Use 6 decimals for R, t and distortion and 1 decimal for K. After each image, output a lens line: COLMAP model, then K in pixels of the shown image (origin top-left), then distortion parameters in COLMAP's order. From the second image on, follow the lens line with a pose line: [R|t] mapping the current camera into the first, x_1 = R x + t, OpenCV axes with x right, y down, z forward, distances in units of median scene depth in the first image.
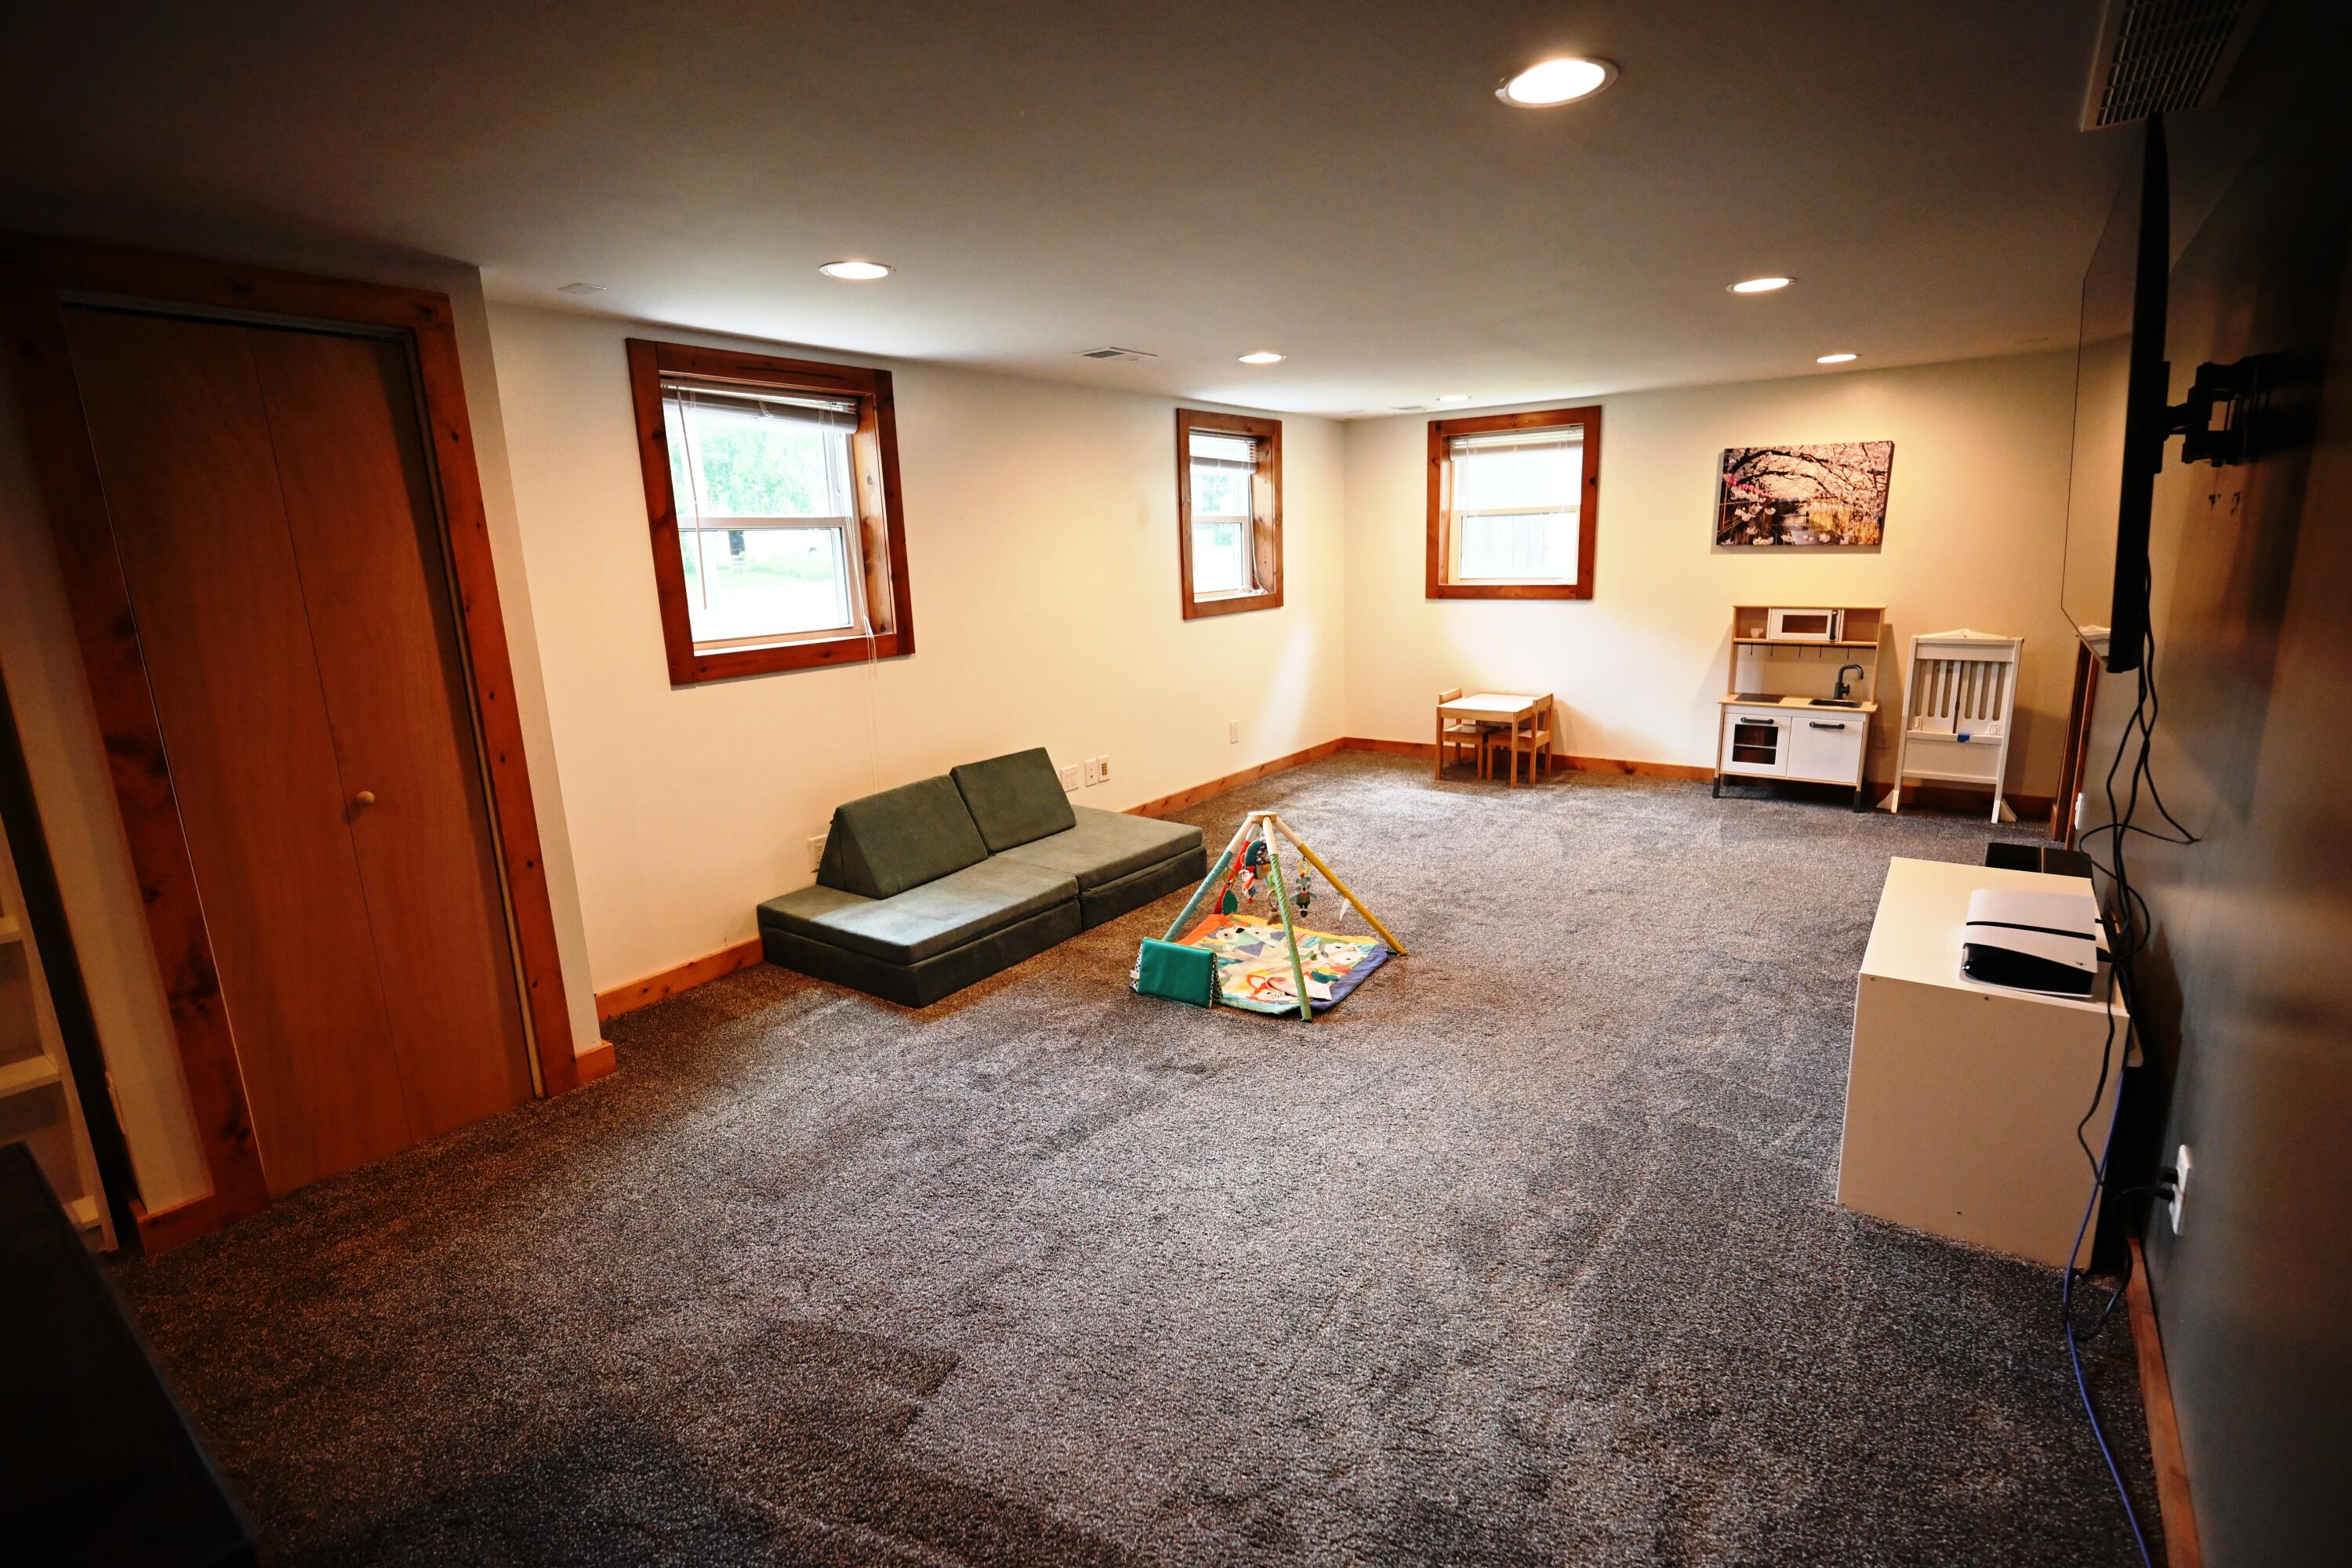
lens RADIAL K [[1096.7, 0, 1176.0], [0, 1096.7, 784.0], [0, 0, 1]] dist [0.000562, -0.000545]
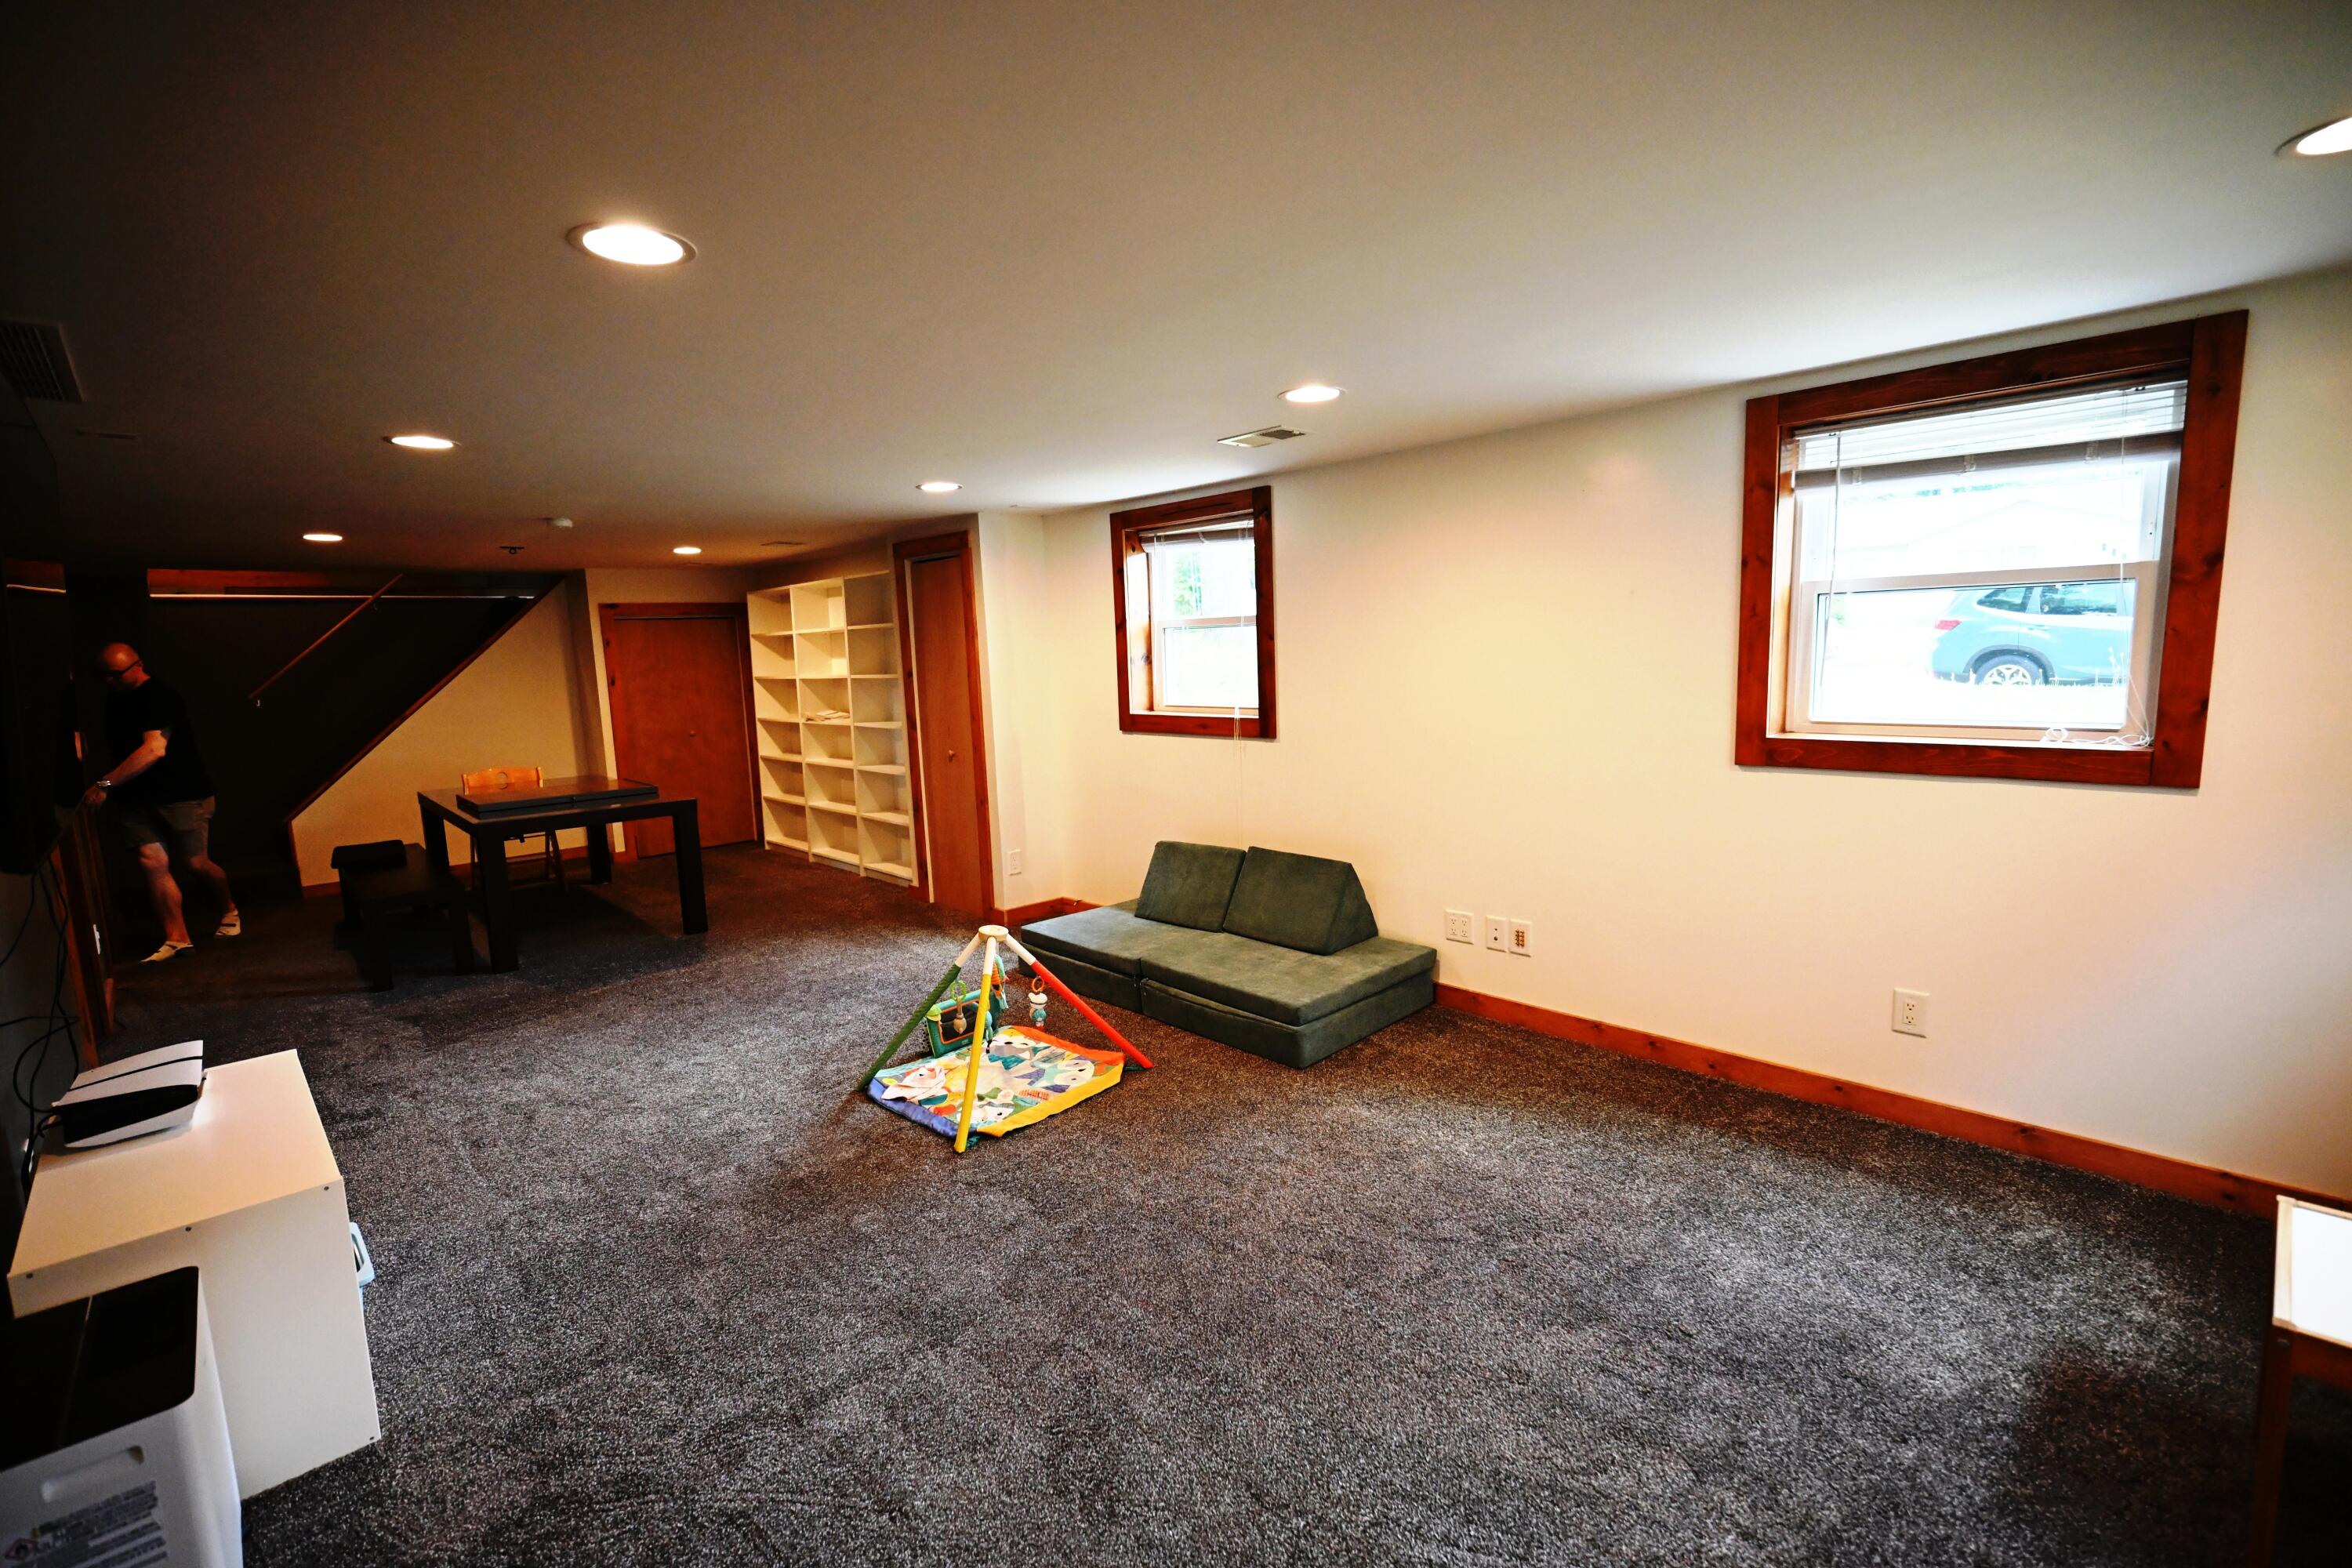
lens RADIAL K [[1039.5, 0, 1176.0], [0, 1039.5, 784.0], [0, 0, 1]] dist [0.000314, 0.000212]
pose [[-0.172287, 0.170207, -0.970230, 1.144034], [-0.171121, 0.964811, 0.199643, -0.385326], [0.970069, 0.200422, -0.137099, 1.539399]]
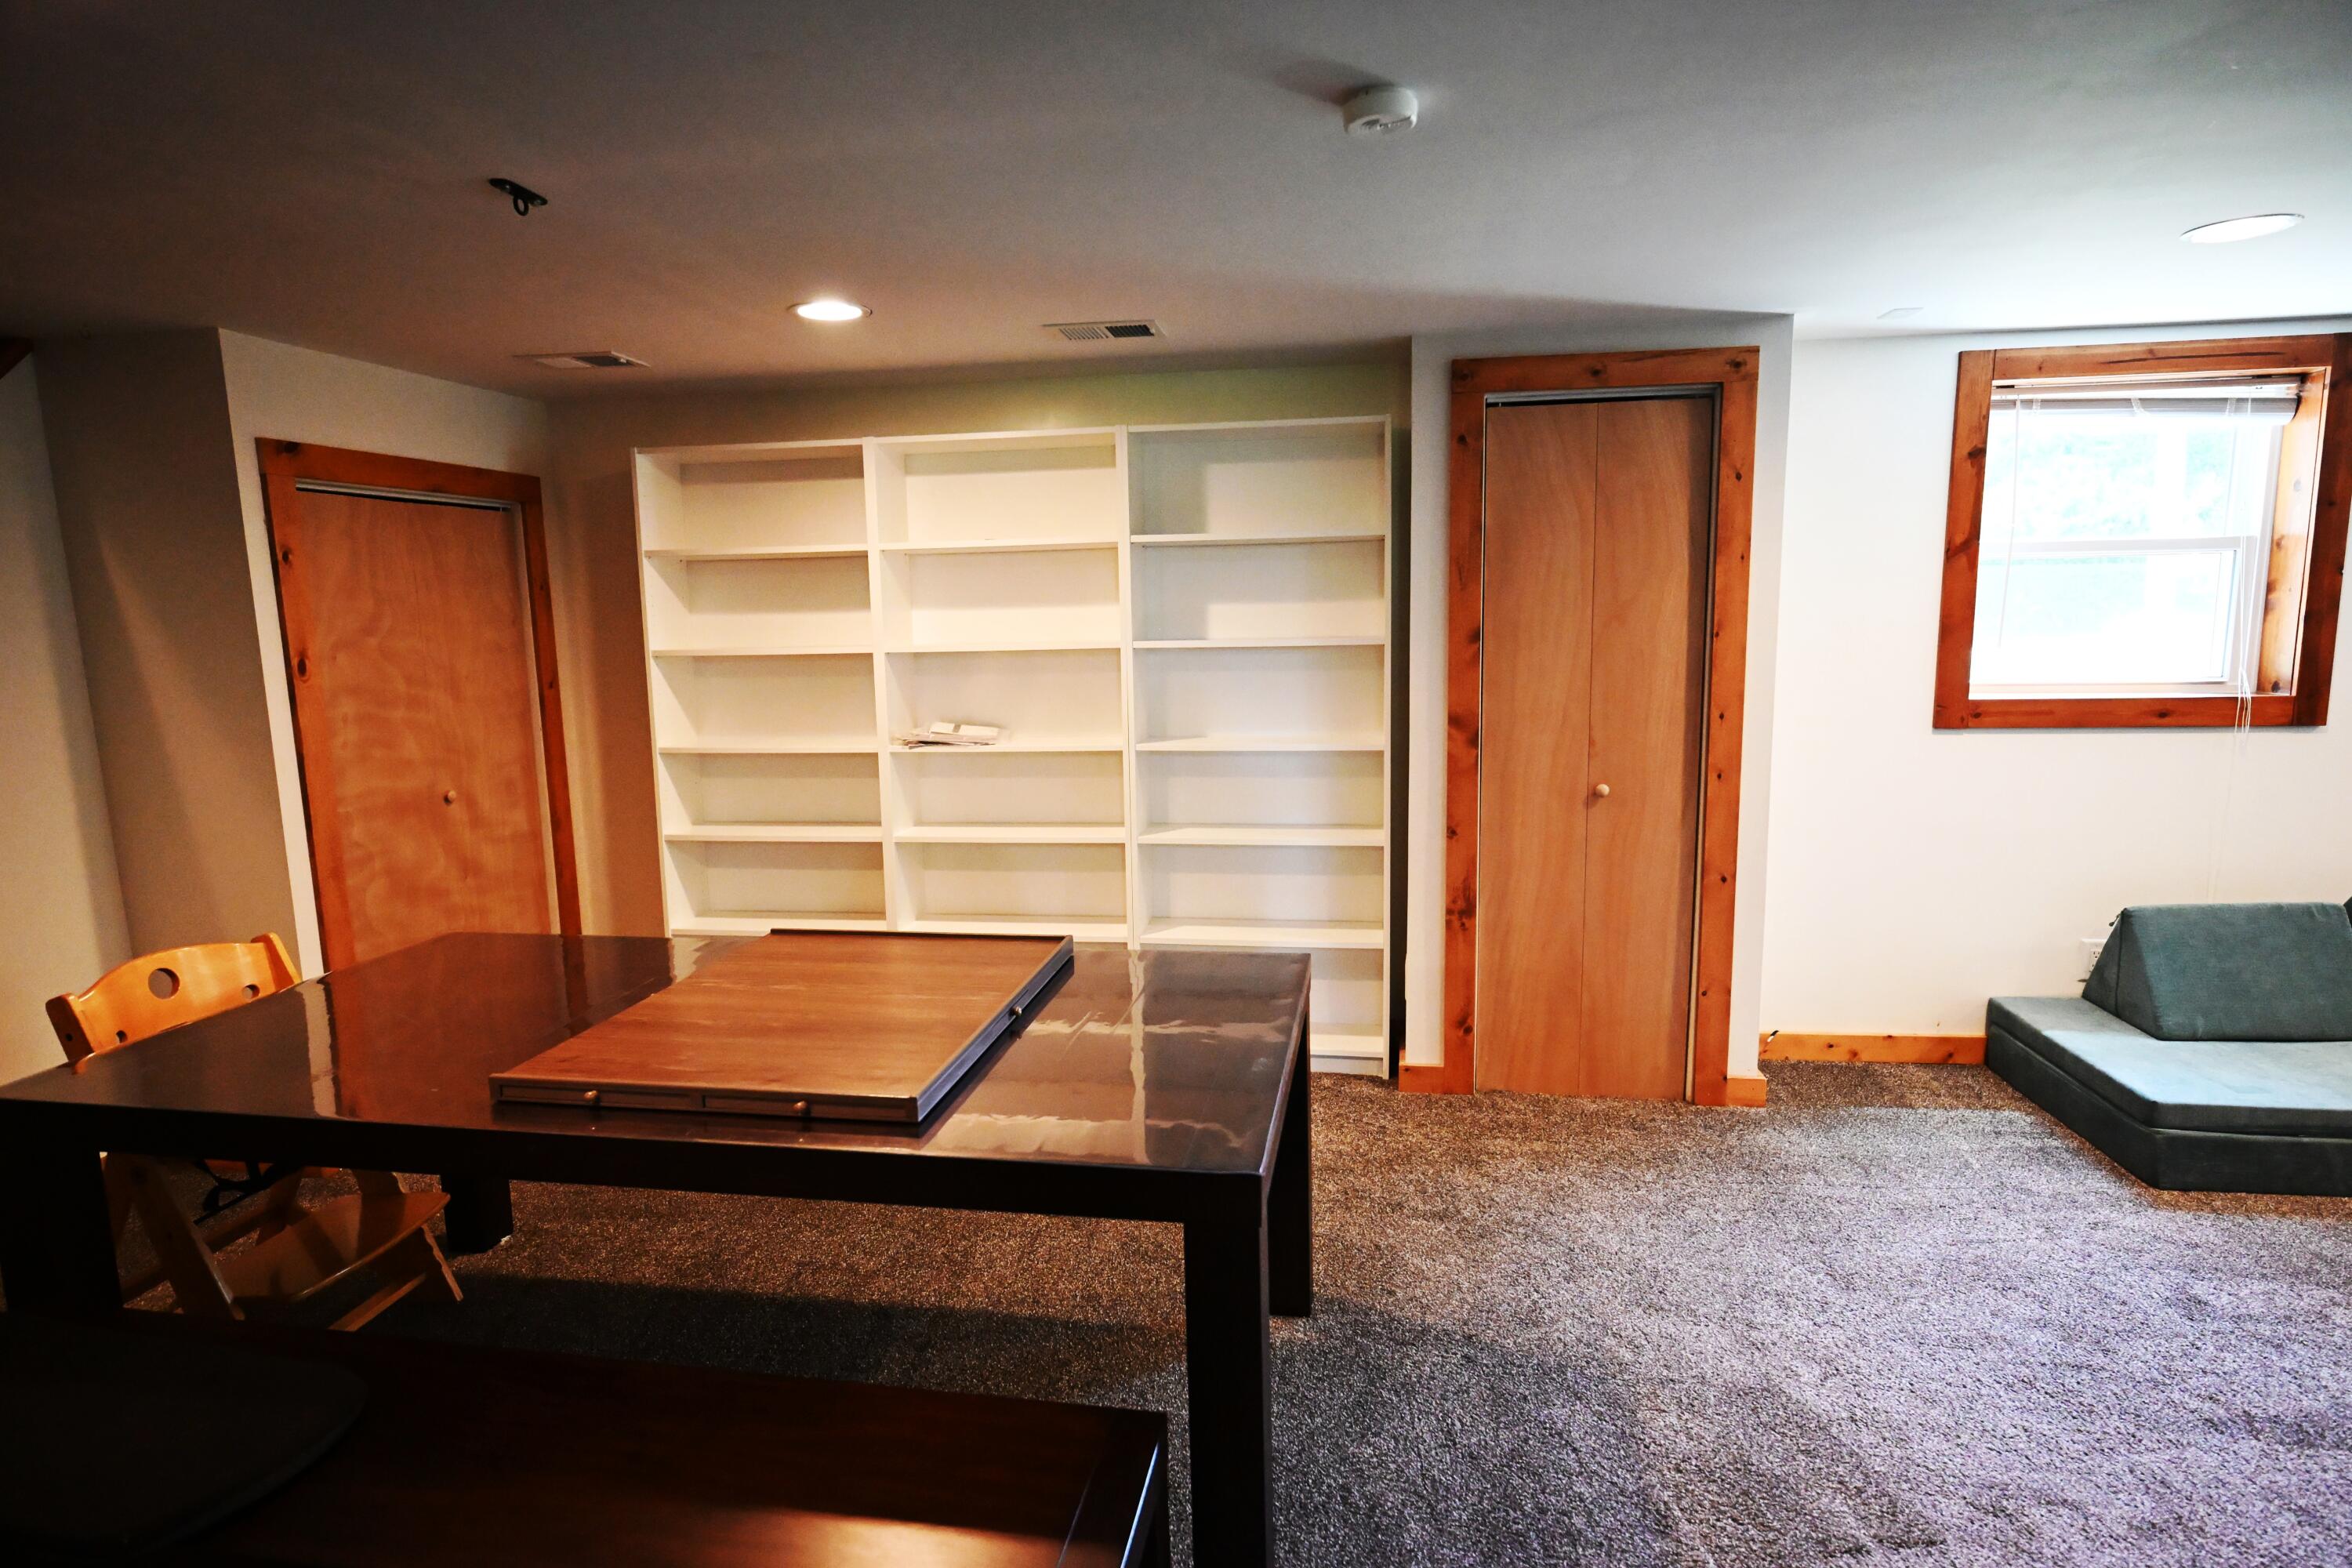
lens RADIAL K [[1231.5, 0, 1176.0], [0, 1231.5, 784.0], [0, 0, 1]] dist [0.001417, 0.000577]
pose [[0.465276, 0.151232, -0.872151, 0.169588], [-0.186253, 0.979965, 0.070565, -0.001332], [0.865349, 0.129608, 0.484121, -0.026760]]
